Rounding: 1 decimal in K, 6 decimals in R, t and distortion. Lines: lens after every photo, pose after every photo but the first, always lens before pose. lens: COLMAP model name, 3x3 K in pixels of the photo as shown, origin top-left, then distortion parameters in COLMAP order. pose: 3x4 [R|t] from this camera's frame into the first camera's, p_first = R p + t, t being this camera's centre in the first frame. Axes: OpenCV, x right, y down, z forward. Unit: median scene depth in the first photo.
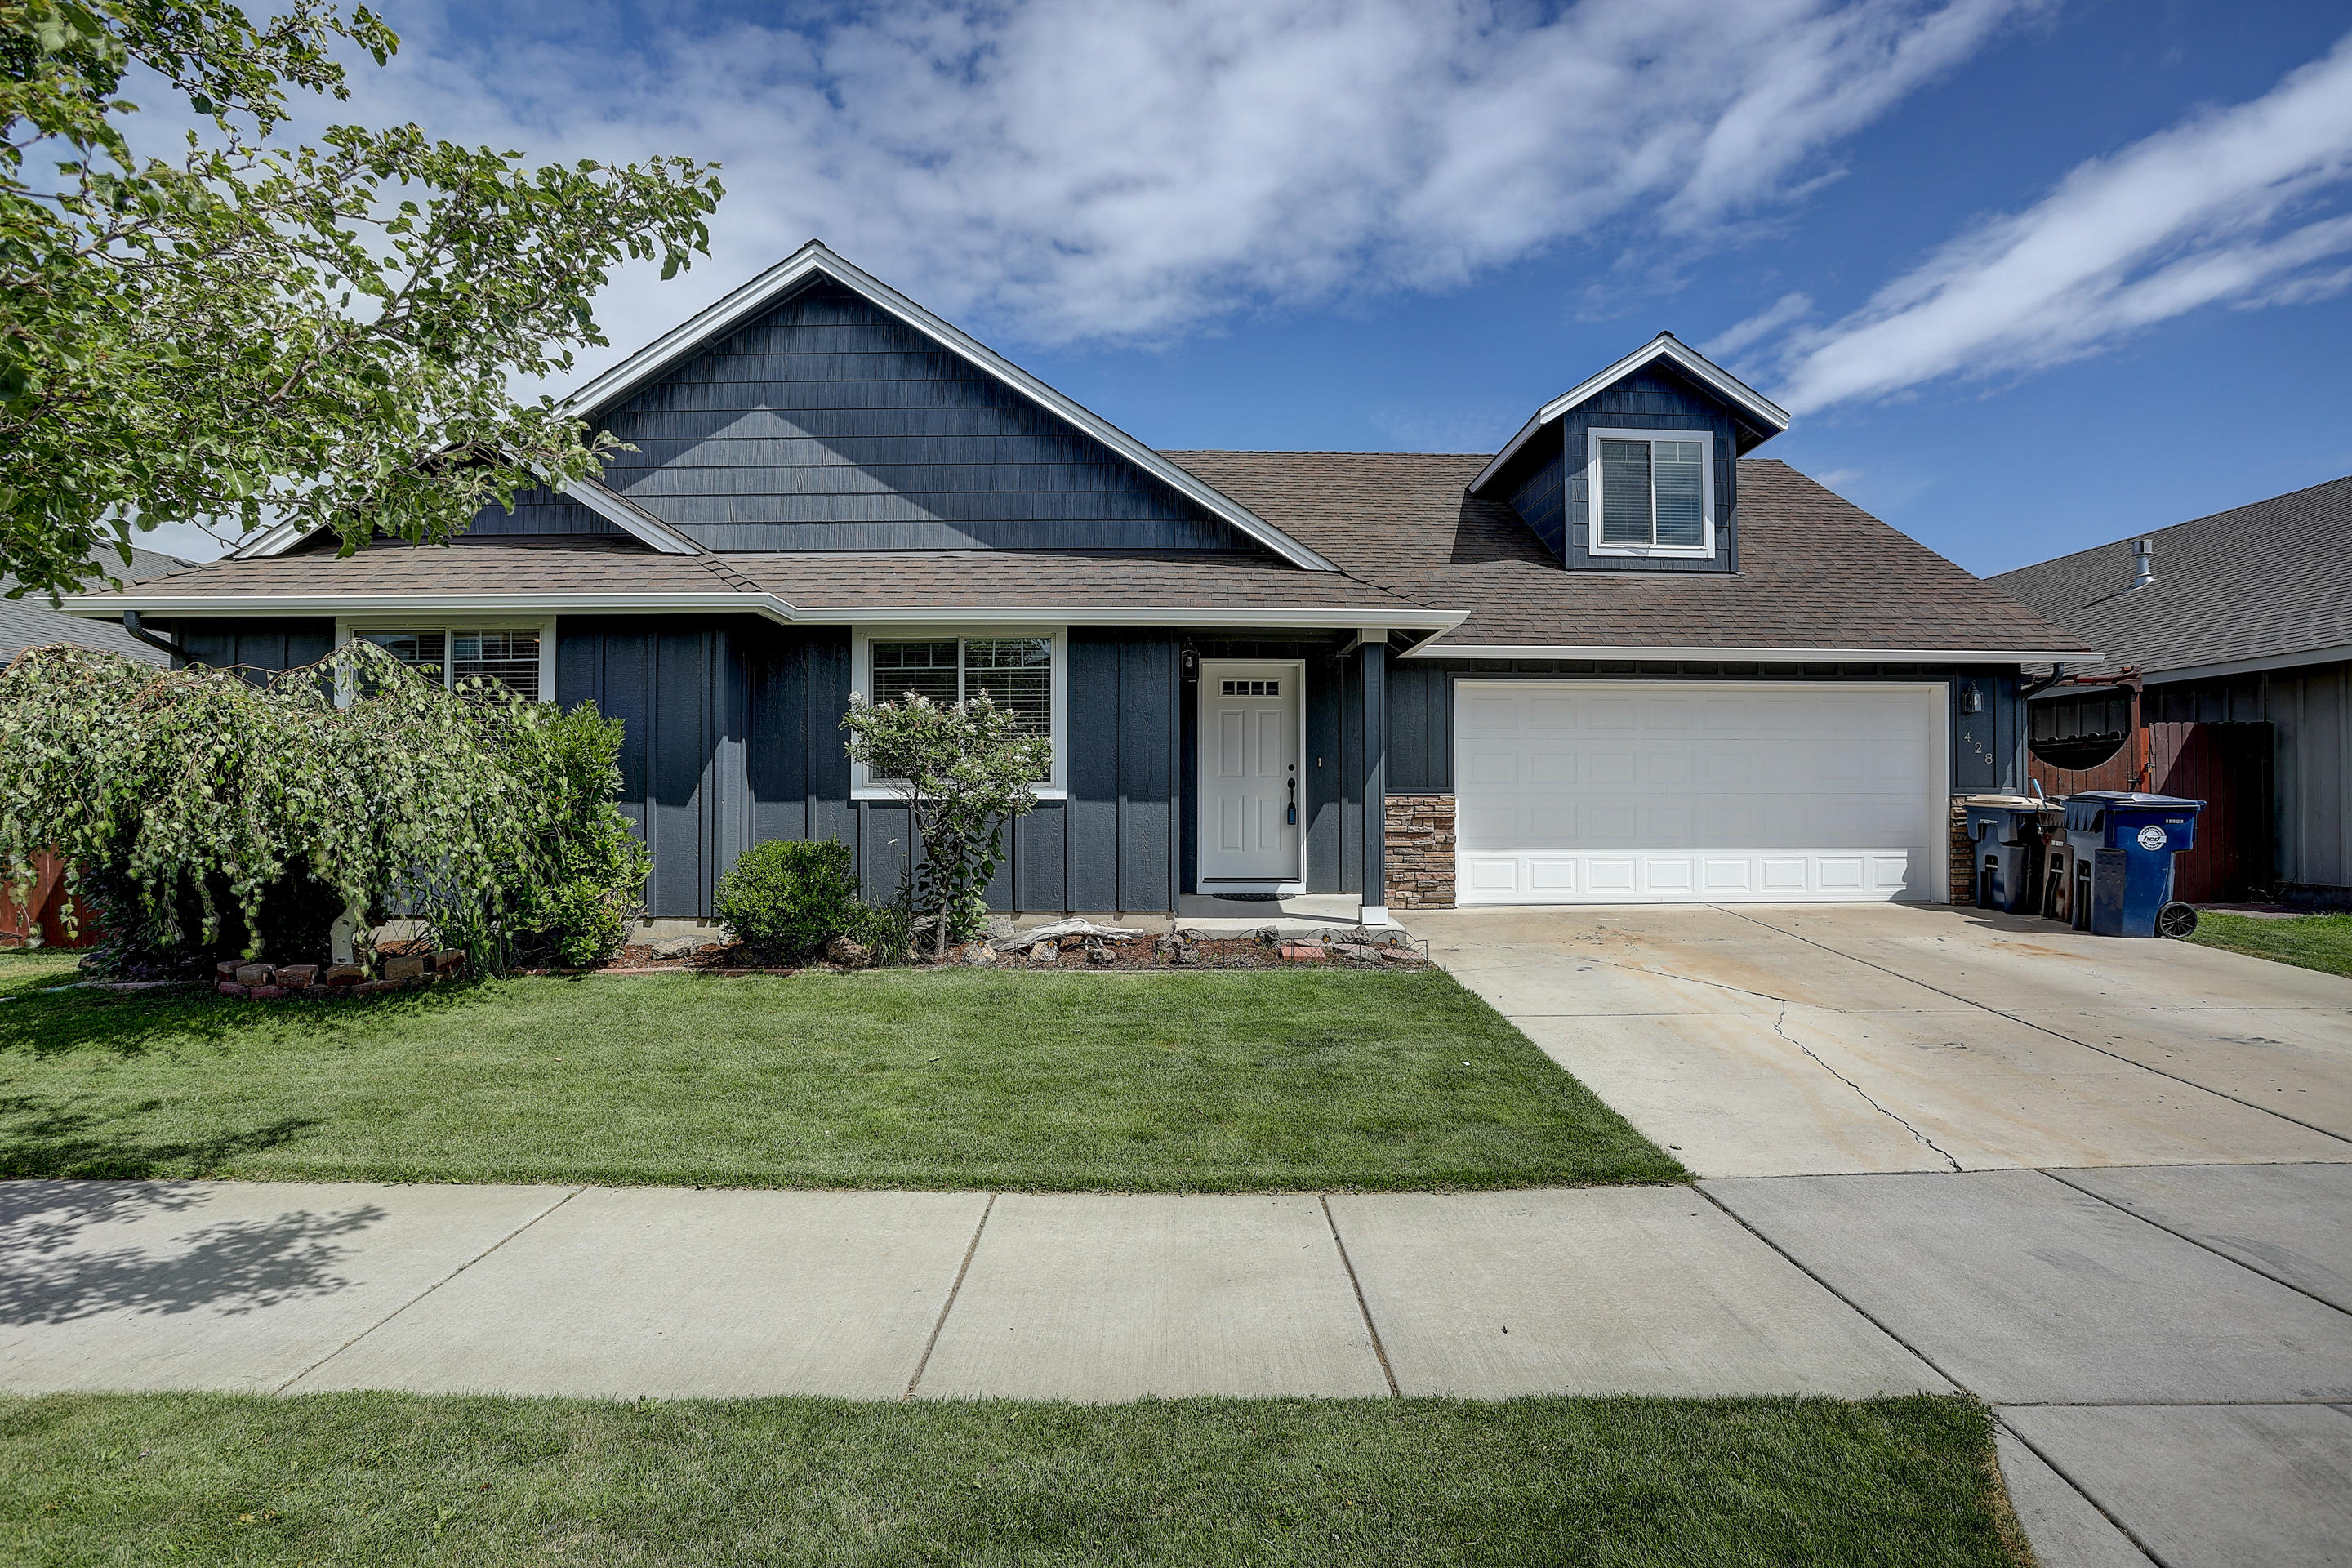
lens RADIAL K [[1141.6, 0, 1179.6], [0, 1141.6, 788.7], [0, 0, 1]] dist [-0.065872, 0.021392]
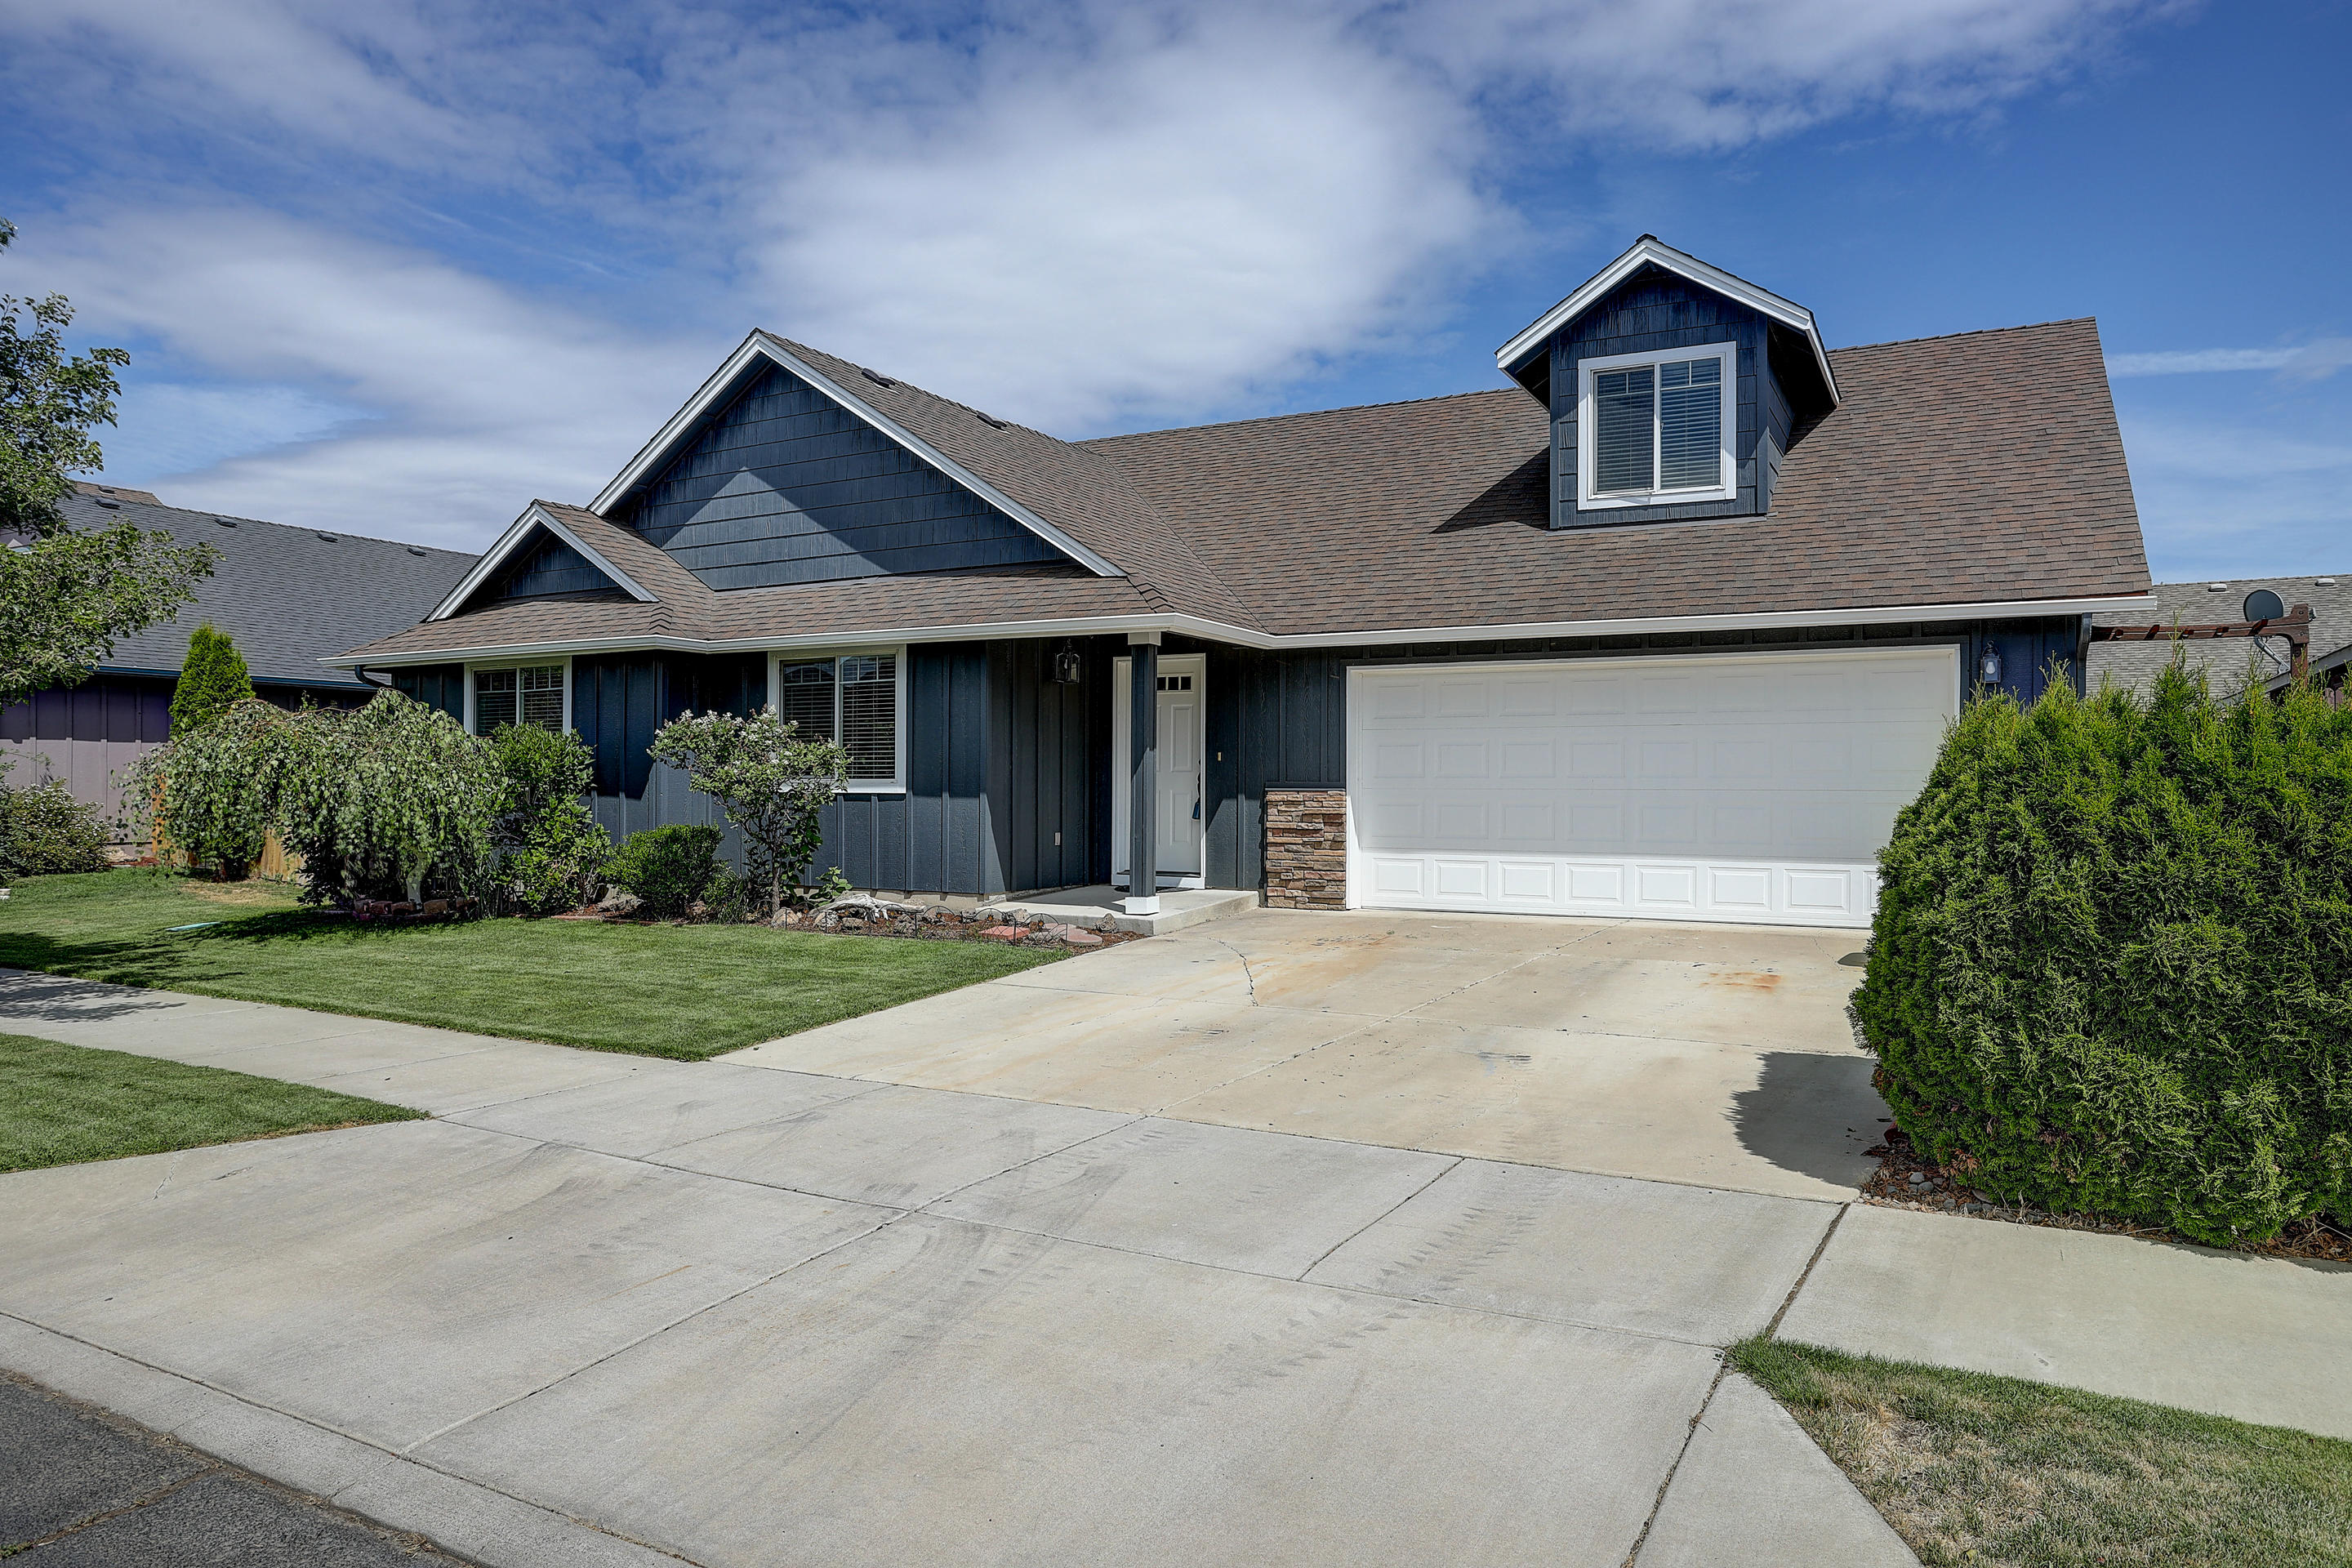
lens RADIAL K [[1500.1, 0, 1171.9], [0, 1500.1, 783.5], [0, 0, 1]] dist [-0.024167, -0.000326]
pose [[0.868913, 0.001623, -0.494963, 0.735036], [0.001513, 0.999981, 0.005935, -0.007889], [0.494963, -0.005906, 0.868894, -0.154355]]
